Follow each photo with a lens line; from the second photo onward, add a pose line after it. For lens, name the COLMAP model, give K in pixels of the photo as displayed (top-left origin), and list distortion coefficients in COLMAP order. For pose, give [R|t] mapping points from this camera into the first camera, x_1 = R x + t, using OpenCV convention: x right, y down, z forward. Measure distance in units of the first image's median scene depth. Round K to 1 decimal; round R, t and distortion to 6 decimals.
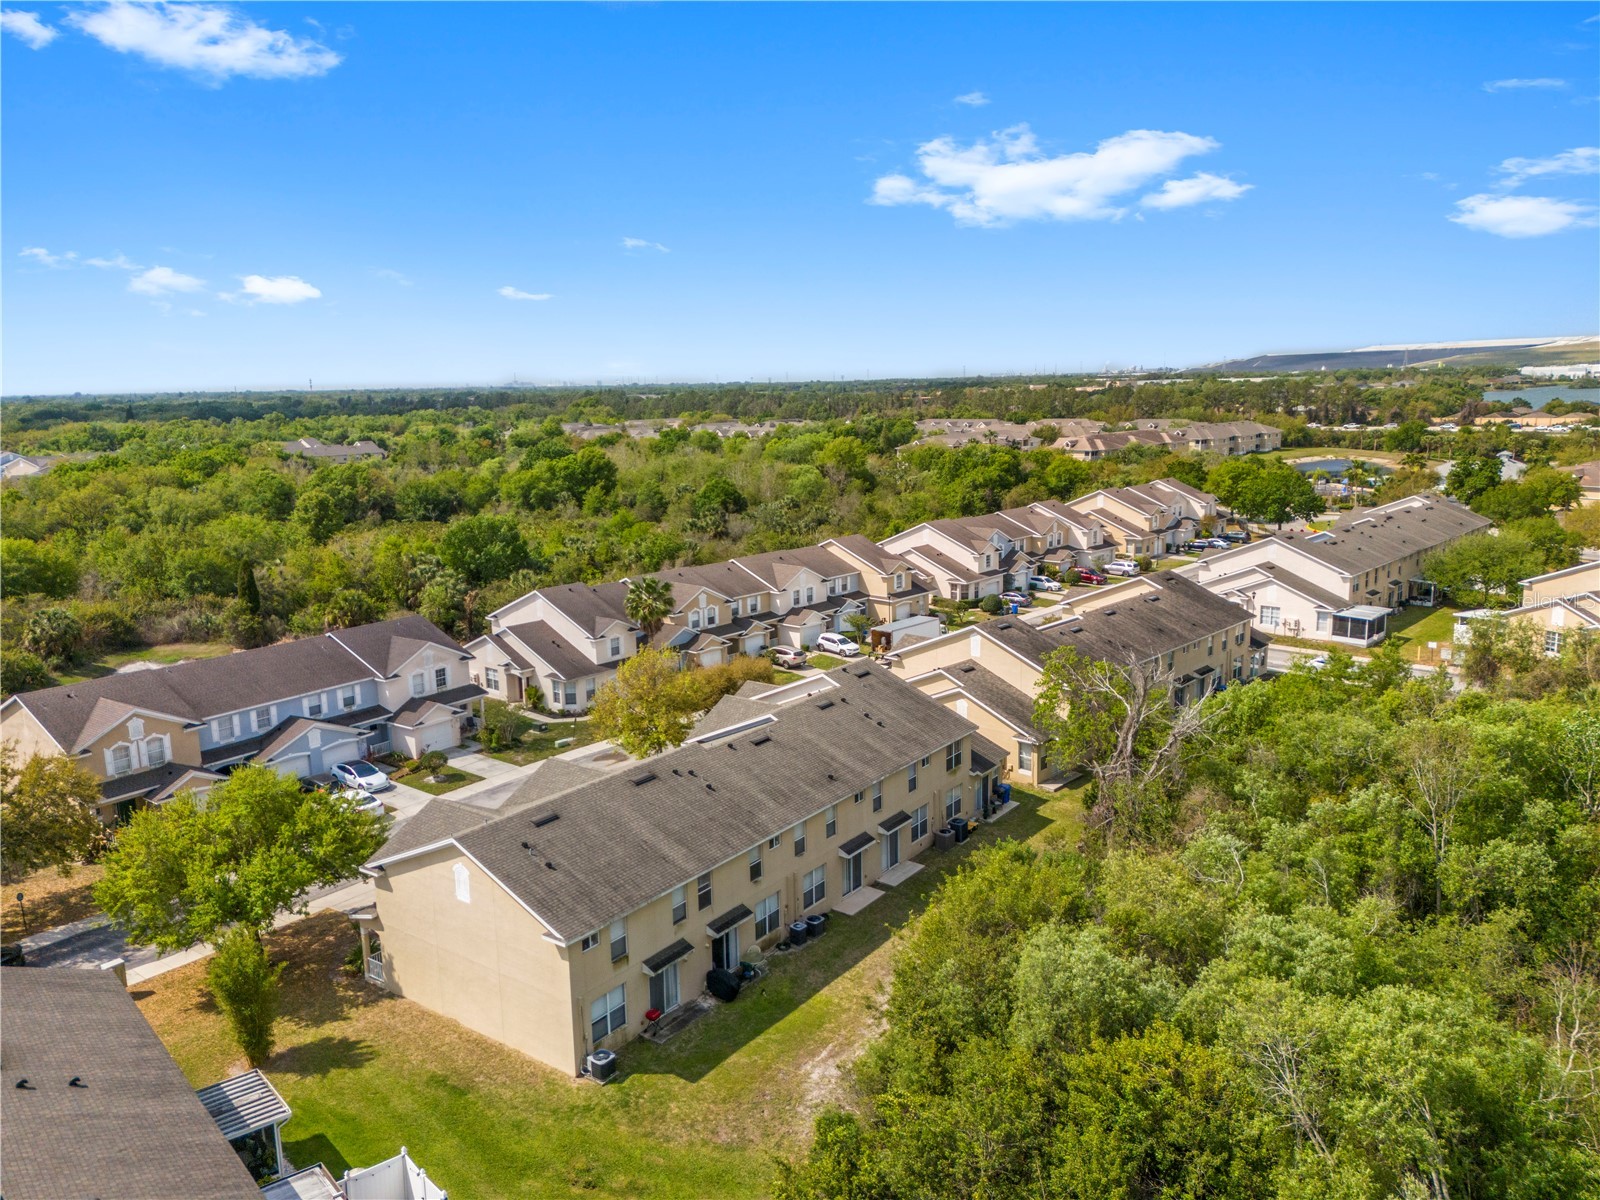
lens RADIAL K [[1173.2, 0, 800.0], [0, 1173.2, 600.0], [0, 0, 1]] dist [0.074979, -0.069981]
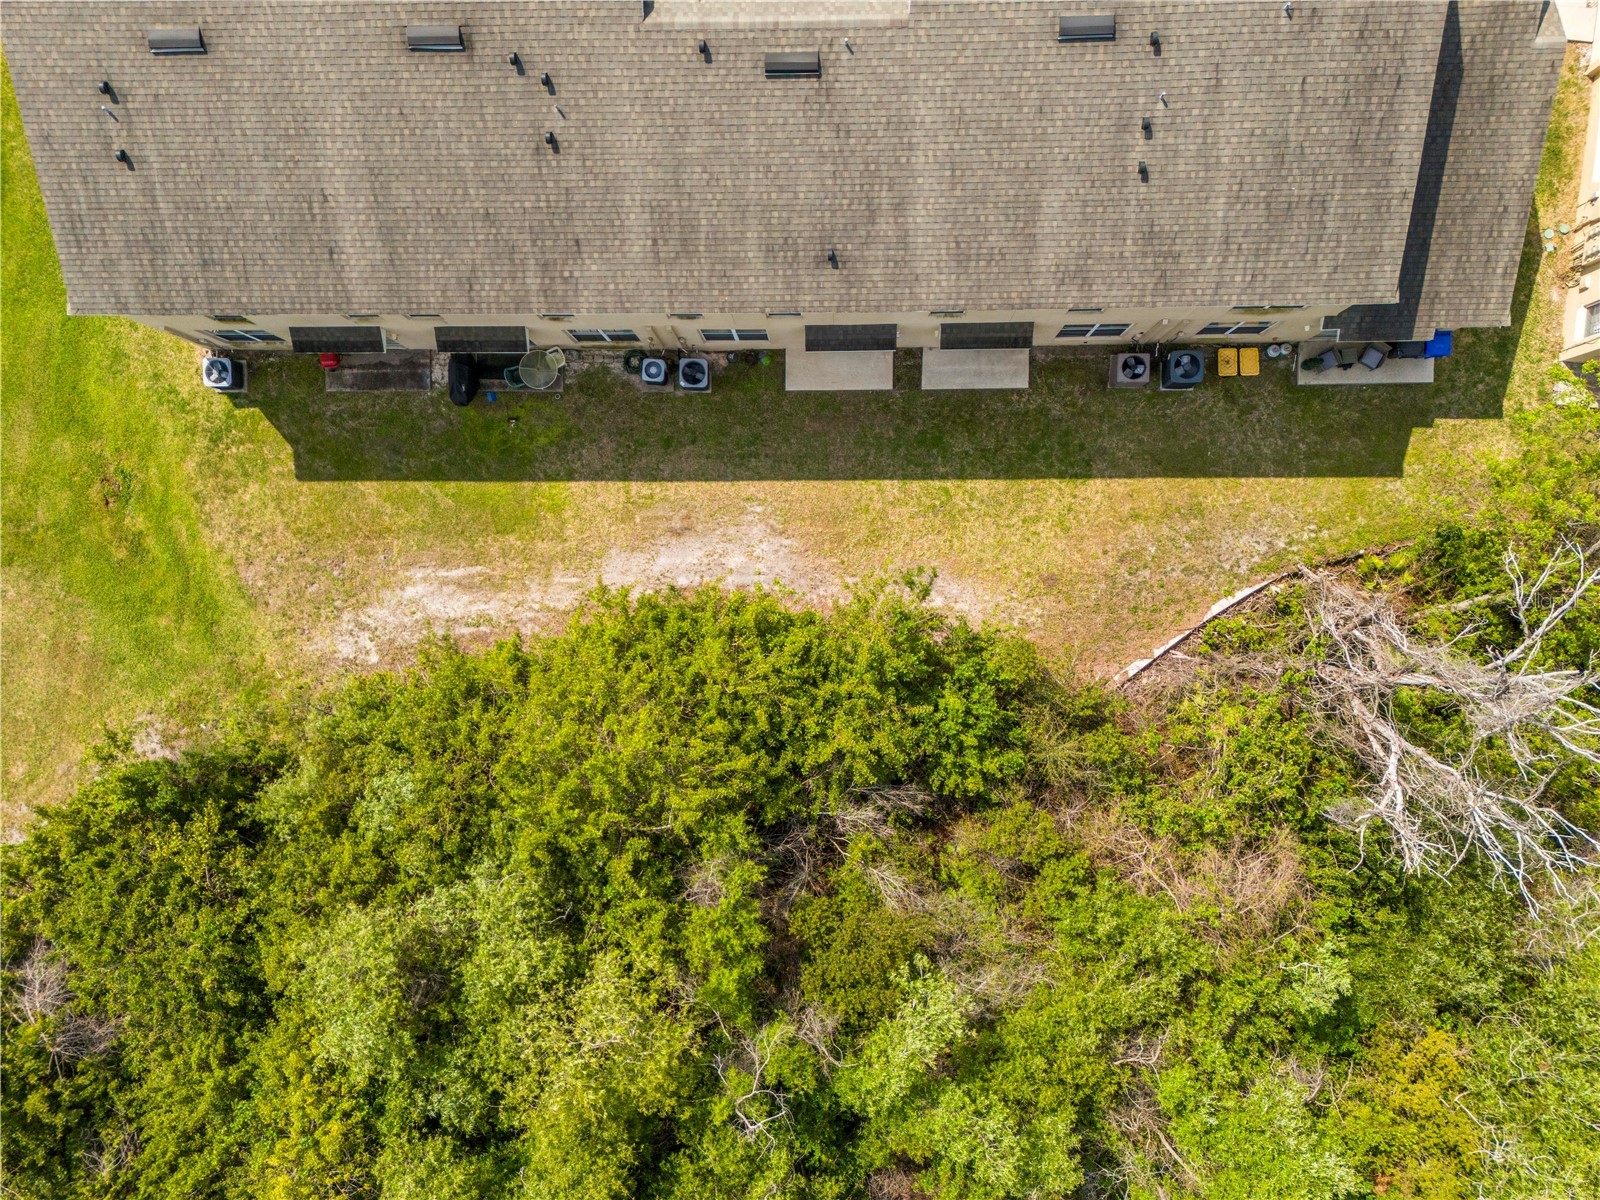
lens RADIAL K [[1173.2, 0, 800.0], [0, 1173.2, 600.0], [0, 0, 1]] dist [0.074979, -0.069981]
pose [[0.602796, 0.797791, 0.012869, 0.128862], [-0.139513, 0.089506, 0.986167, -0.318930], [0.785604, -0.596253, 0.165256, 0.852823]]
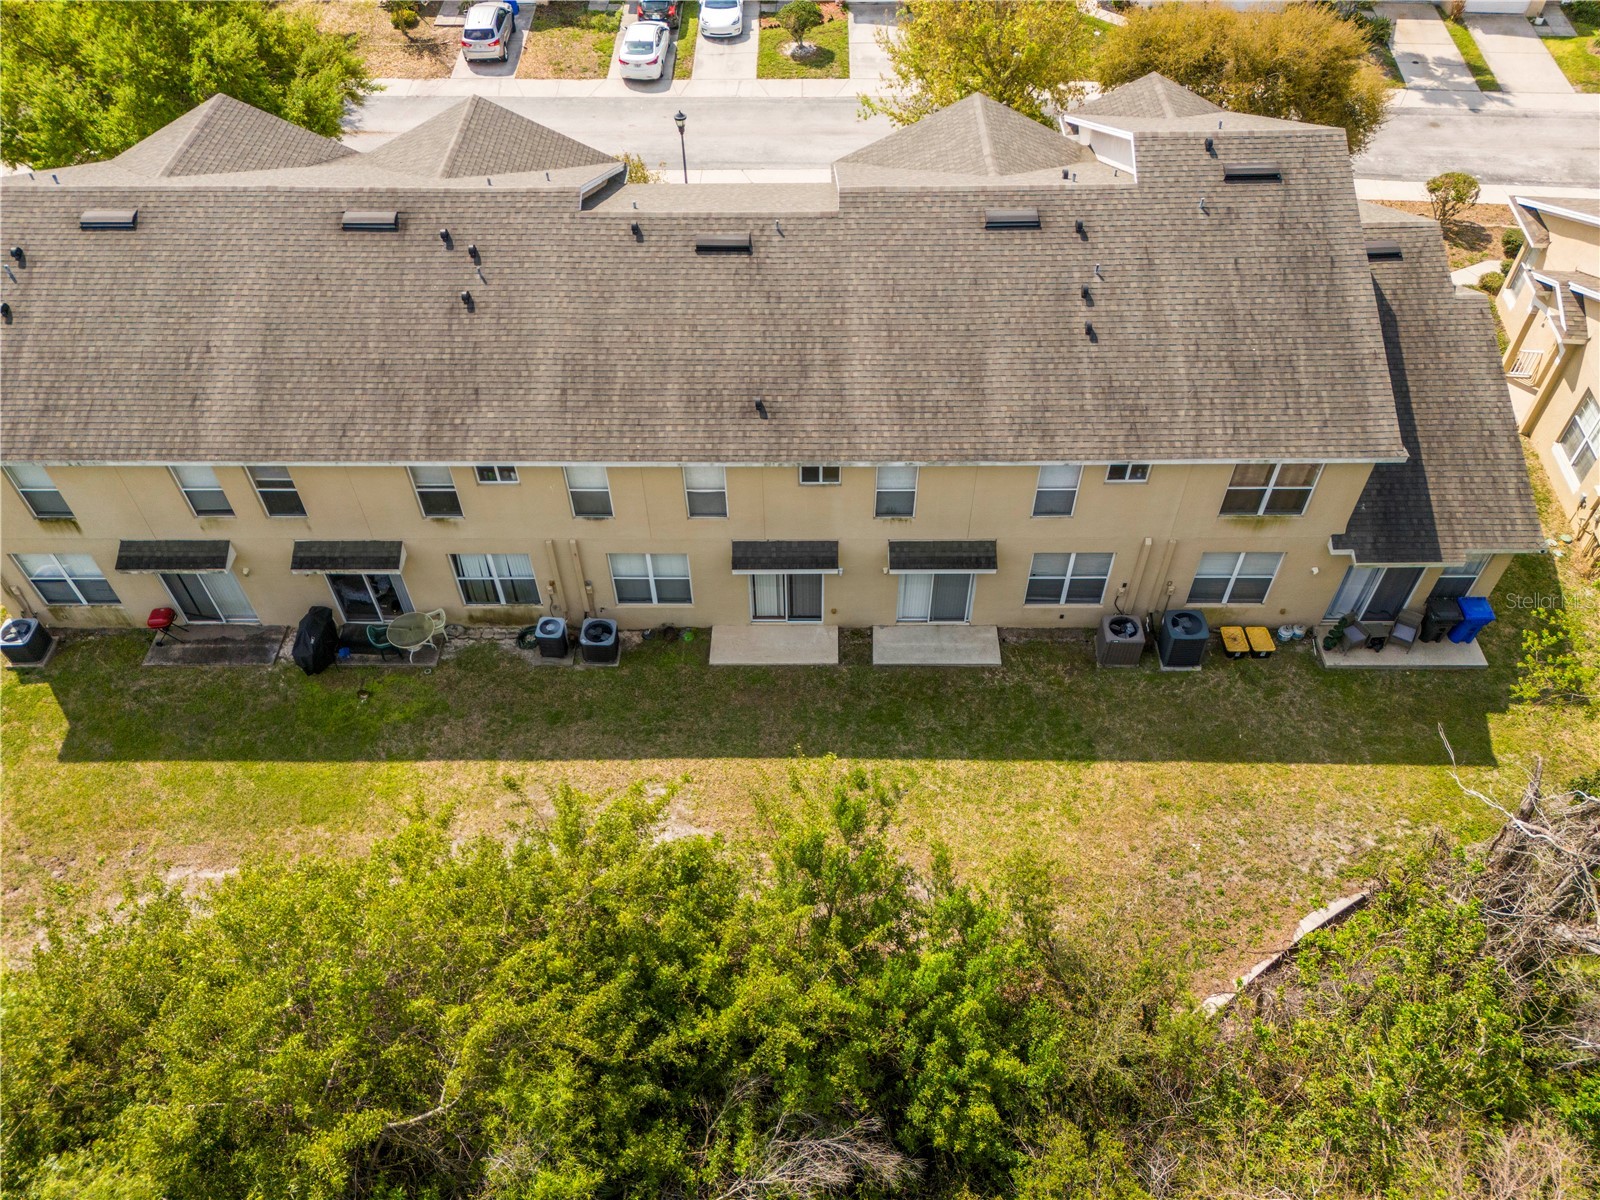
lens RADIAL K [[1173.2, 0, 800.0], [0, 1173.2, 600.0], [0, 0, 1]] dist [0.074979, -0.069981]
pose [[0.595159, 0.609067, -0.524237, 0.313103], [-0.162932, 0.730261, 0.663455, -0.087030], [0.786918, -0.309446, 0.533857, 0.784766]]
